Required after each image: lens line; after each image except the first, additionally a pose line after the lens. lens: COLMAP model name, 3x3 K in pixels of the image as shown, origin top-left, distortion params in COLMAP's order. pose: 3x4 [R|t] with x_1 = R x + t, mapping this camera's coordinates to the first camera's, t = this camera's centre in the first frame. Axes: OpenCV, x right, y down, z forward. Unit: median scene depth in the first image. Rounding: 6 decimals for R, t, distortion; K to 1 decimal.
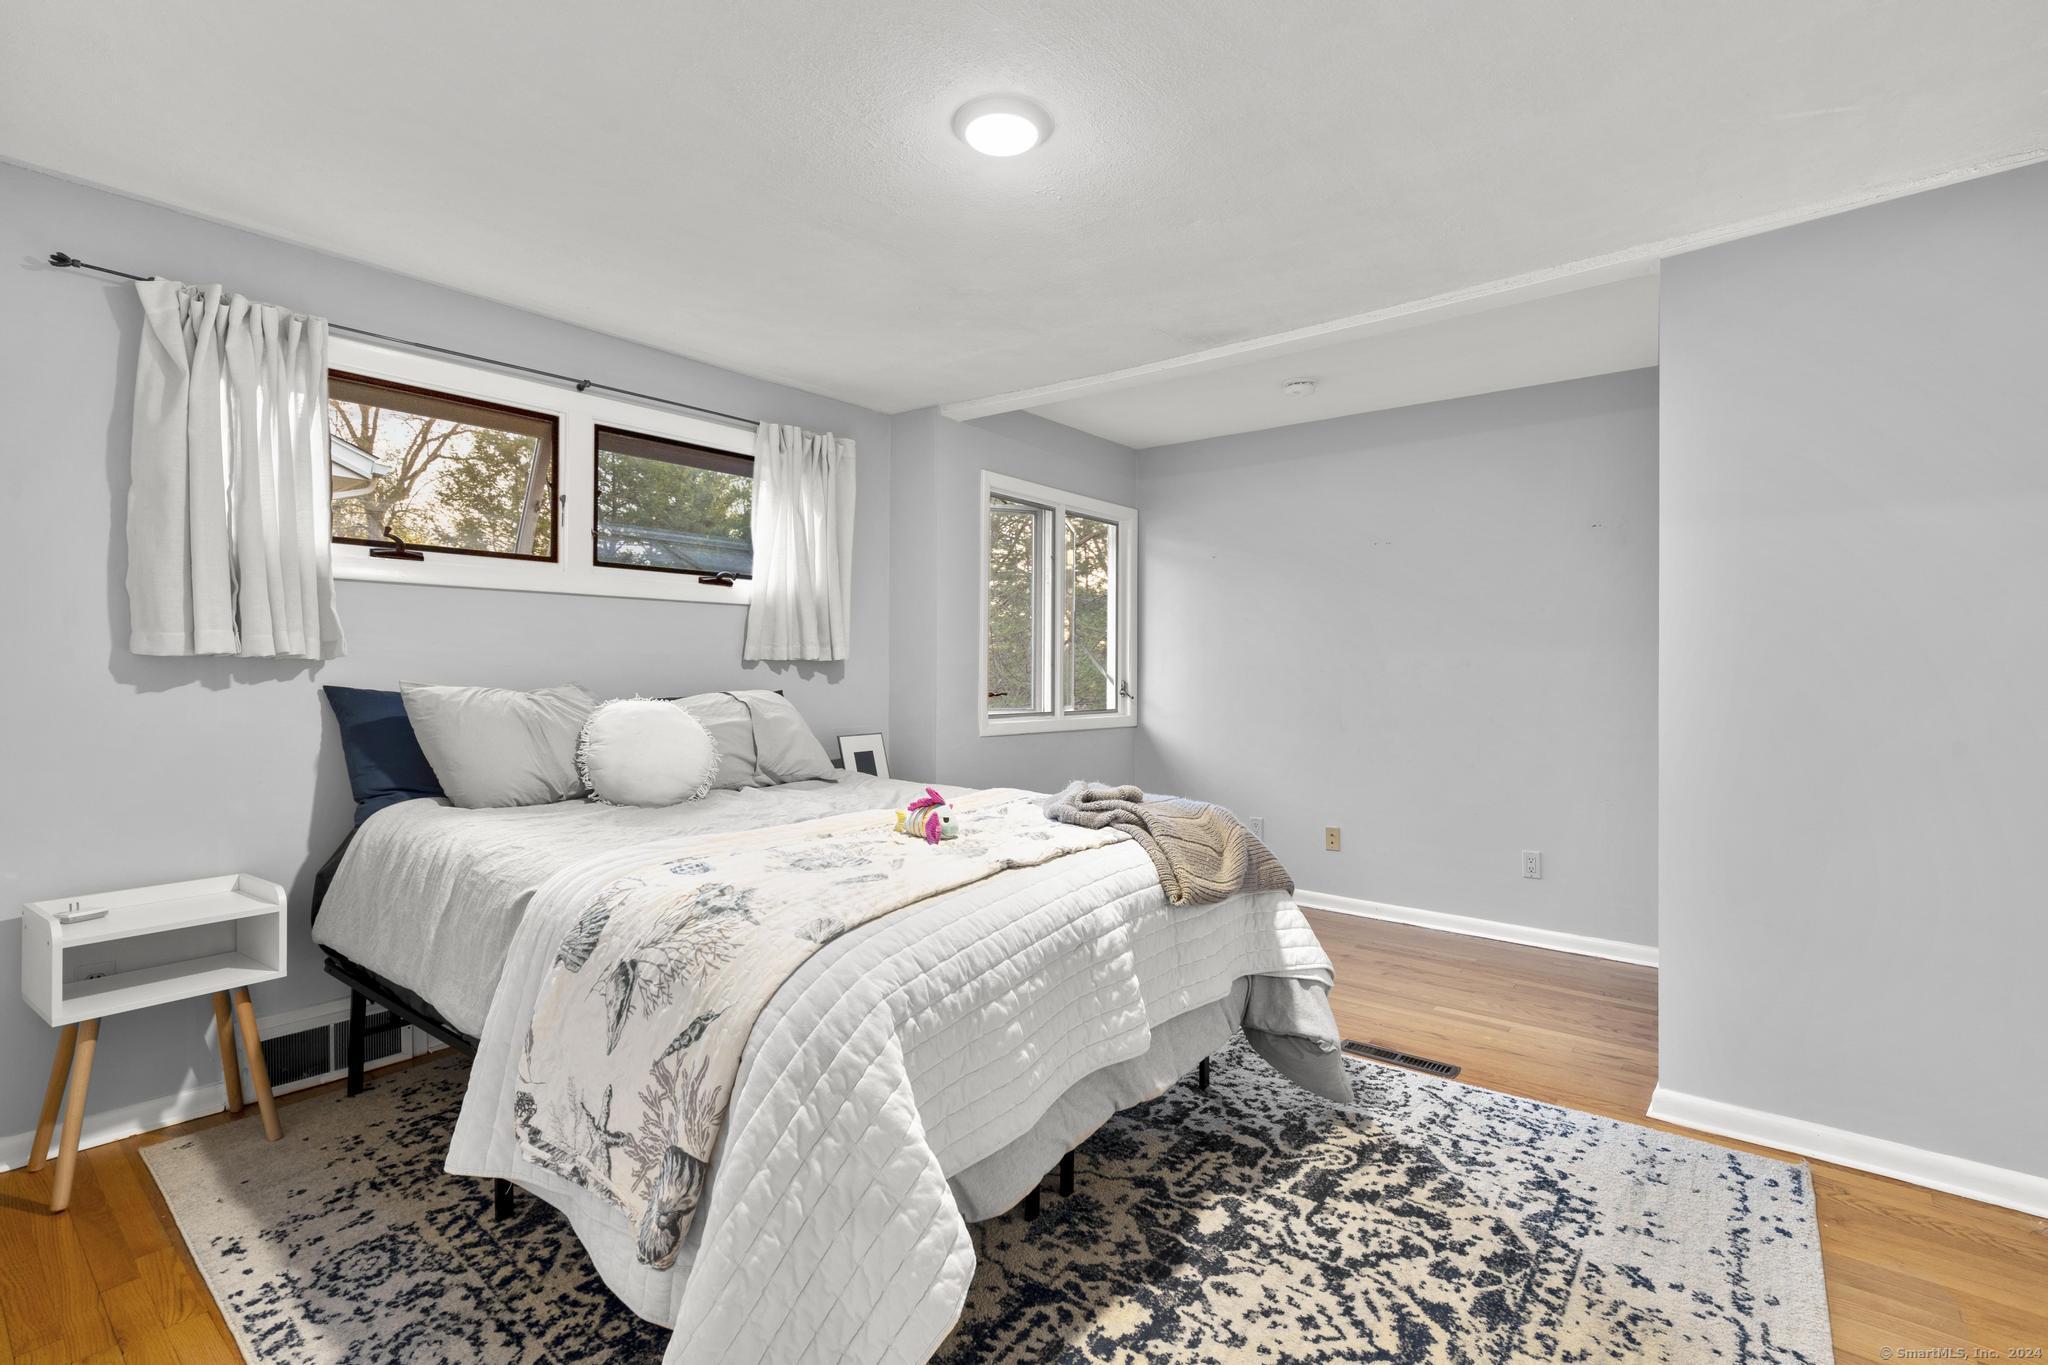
lens RADIAL K [[932.0, 0, 1026.1], [0, 932.0, 669.5], [0, 0, 1]] dist [-0.000943, 0.000540]
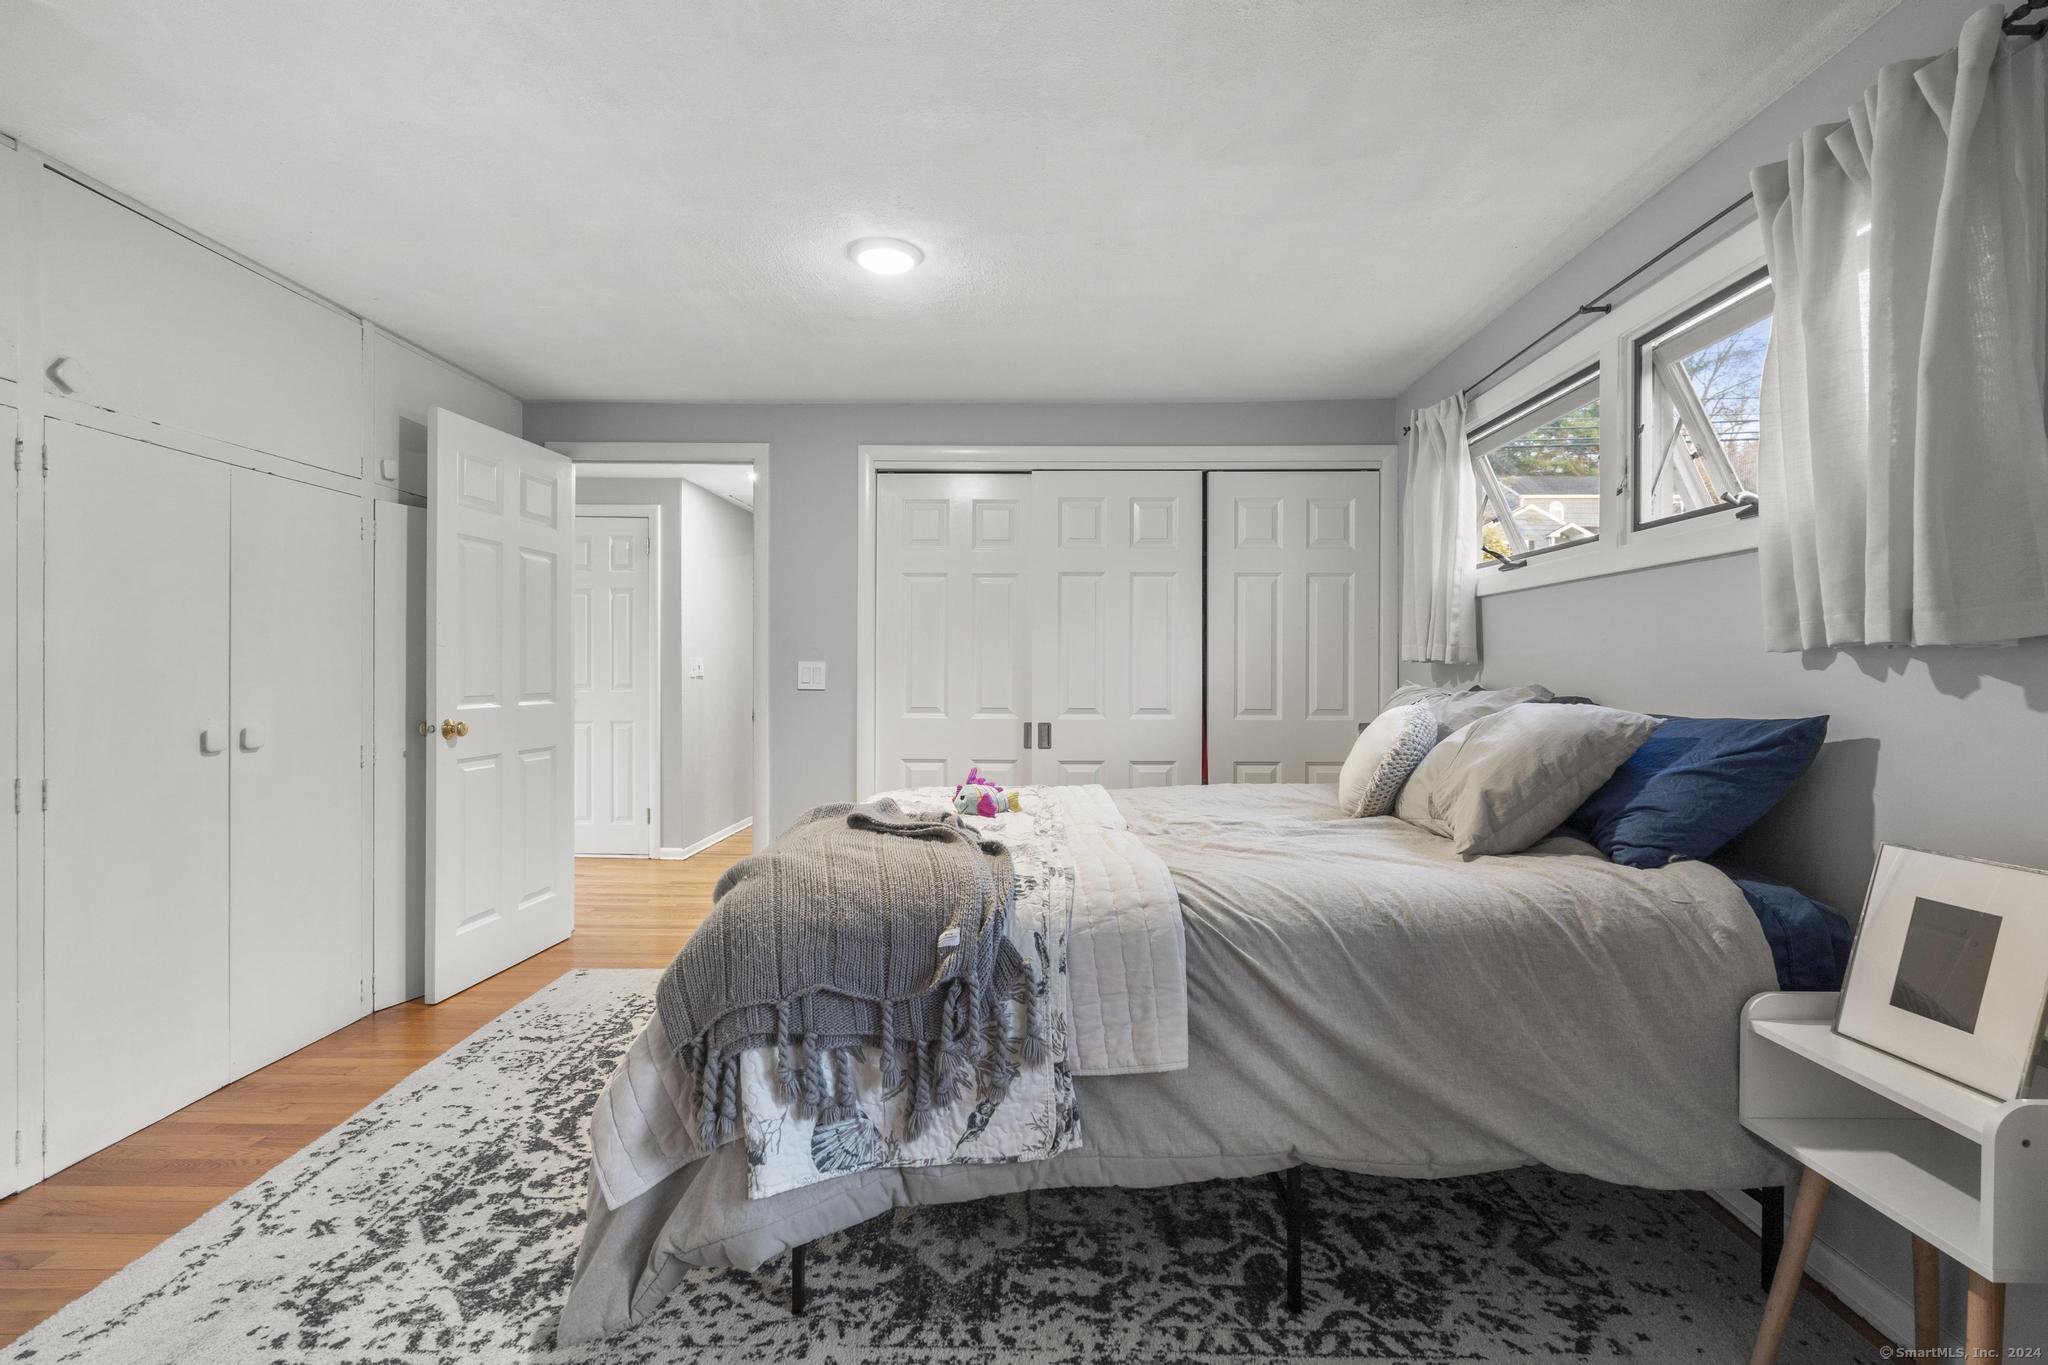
lens RADIAL K [[932.0, 0, 1026.1], [0, 932.0, 669.5], [0, 0, 1]] dist [-0.000943, 0.000540]
pose [[-0.785101, -0.006541, -0.619333, 0.618391], [-0.006287, 0.999977, -0.002593, 0.005733], [0.619336, 0.001858, -0.785124, 2.108971]]
